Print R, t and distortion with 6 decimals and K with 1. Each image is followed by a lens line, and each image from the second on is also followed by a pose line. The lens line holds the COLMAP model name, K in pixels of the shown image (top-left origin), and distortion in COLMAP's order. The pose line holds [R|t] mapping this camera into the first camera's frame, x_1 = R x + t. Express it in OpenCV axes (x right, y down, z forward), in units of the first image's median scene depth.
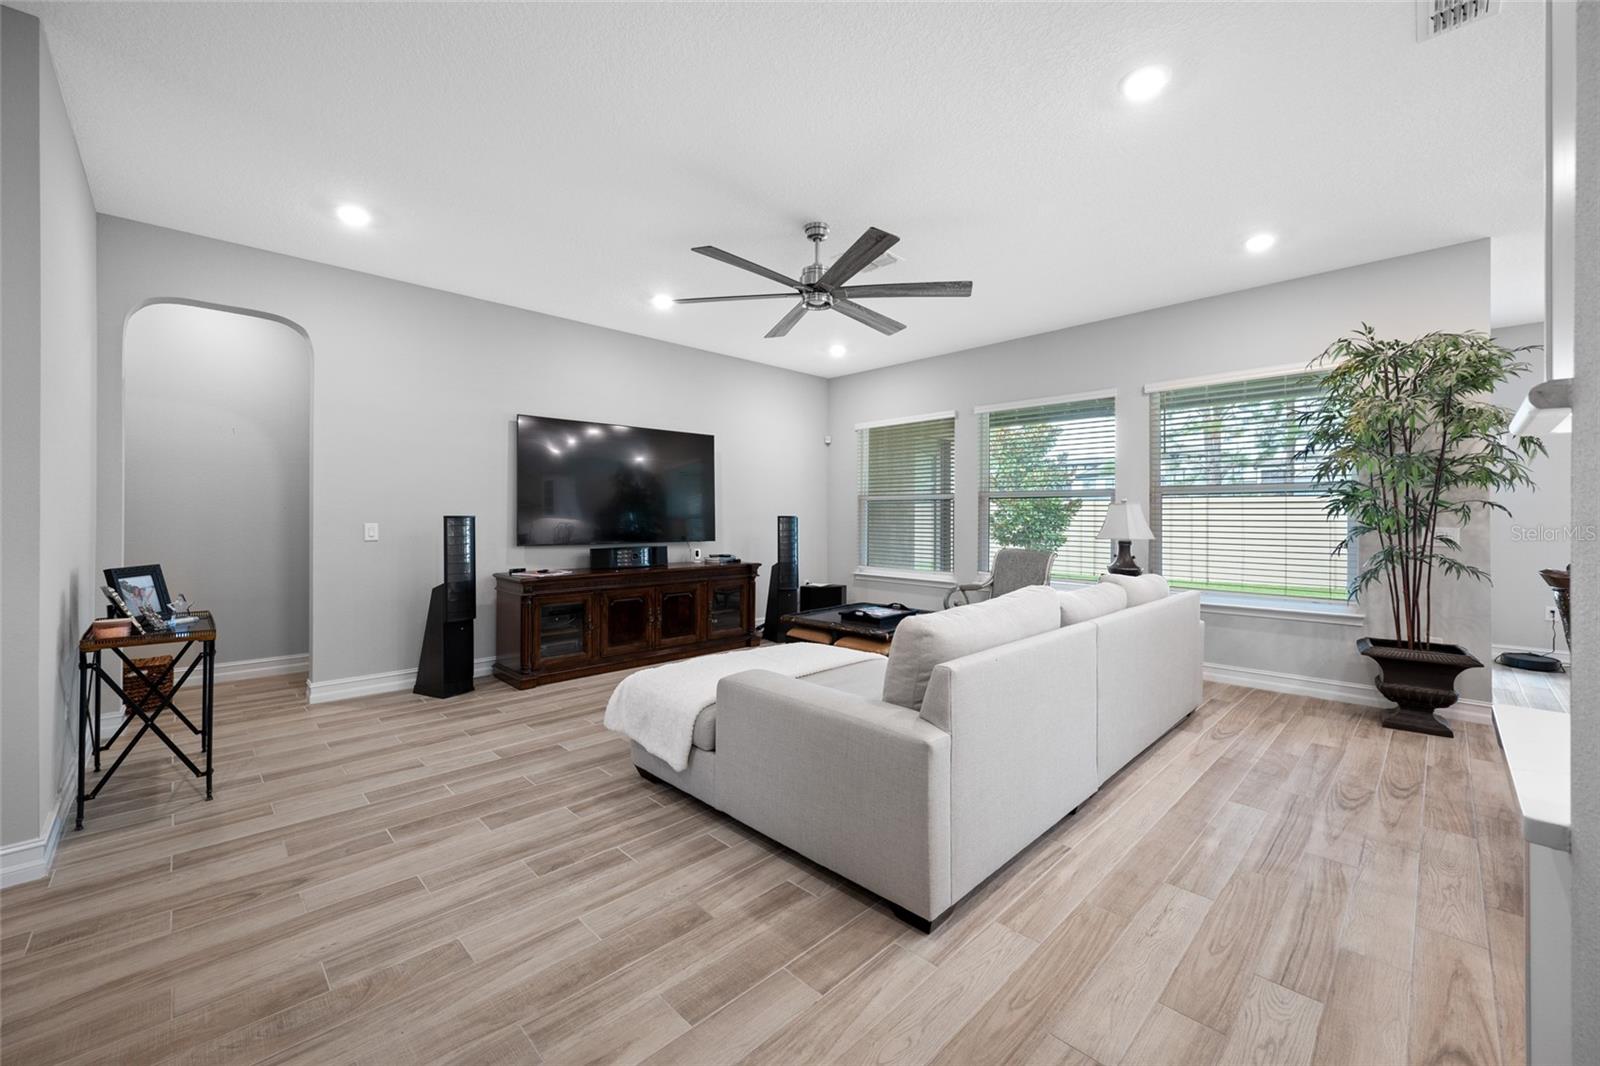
lens RADIAL K [[633.6, 0, 792.5], [0, 633.6, 519.9], [0, 0, 1]] dist [0.003358, 0.000591]
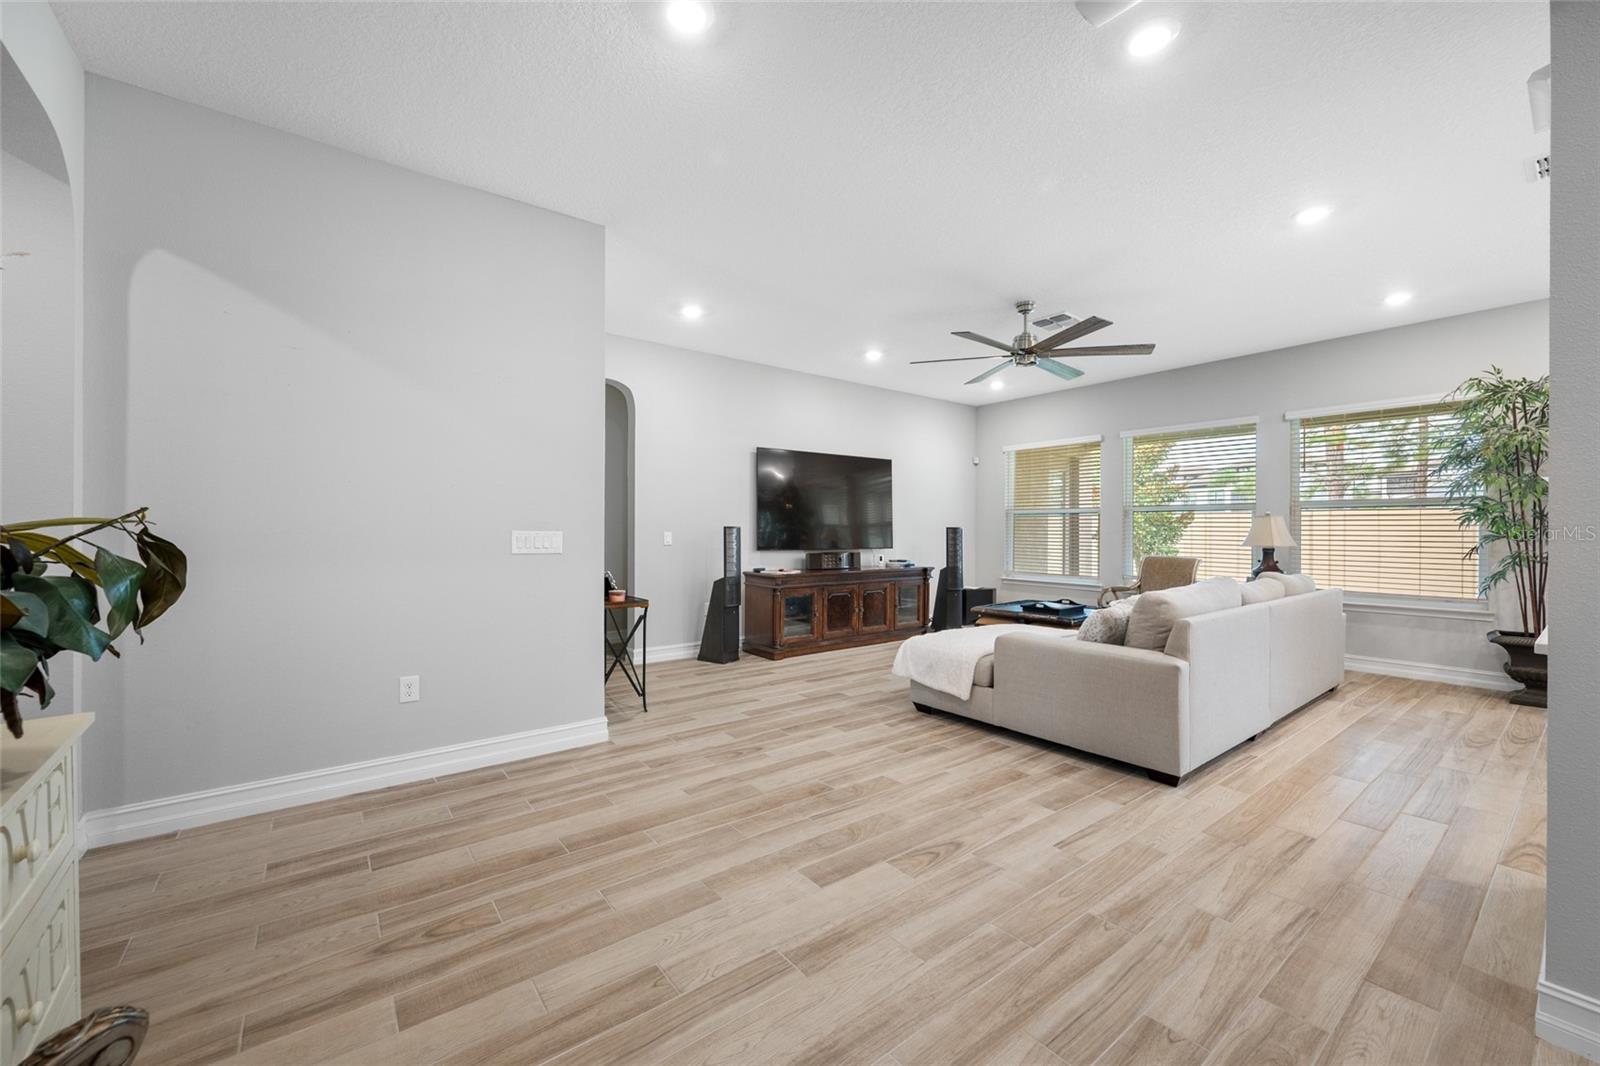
lens RADIAL K [[633.6, 0, 805.8], [0, 633.6, 535.2], [0, 0, 1]] dist [0.003358, 0.000591]
pose [[0.994555, 0.000926, -0.104213, -0.269156], [-0.000620, 0.999995, 0.002970, 0.008721], [0.104215, -0.002889, 0.994551, -0.335218]]
